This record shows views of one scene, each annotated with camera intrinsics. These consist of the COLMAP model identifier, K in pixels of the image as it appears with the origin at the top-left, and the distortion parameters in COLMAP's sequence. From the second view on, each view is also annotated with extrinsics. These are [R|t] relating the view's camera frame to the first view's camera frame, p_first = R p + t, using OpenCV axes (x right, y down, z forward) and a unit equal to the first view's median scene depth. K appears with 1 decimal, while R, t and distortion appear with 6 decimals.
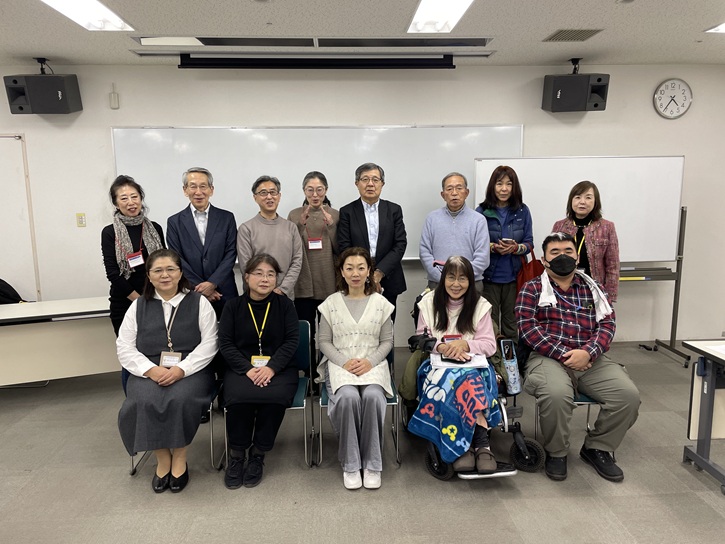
lens RADIAL K [[563.9, 0, 362.5], [0, 563.9, 272.0], [0, 0, 1]] dist [0.015590, -0.003302]
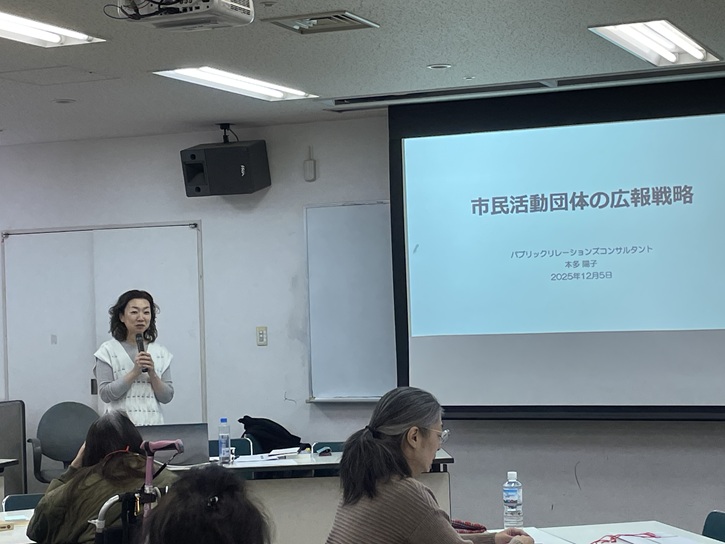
lens RADIAL K [[1538.0, 0, 362.5], [0, 1538.0, 272.0], [0, 0, 1]] dist [0.096704, 0.335015]
pose [[0.899417, -0.024846, -0.436385, 0.473876], [-0.047198, 0.987025, -0.153476, 0.122764], [0.434536, 0.158635, 0.886574, -0.686964]]
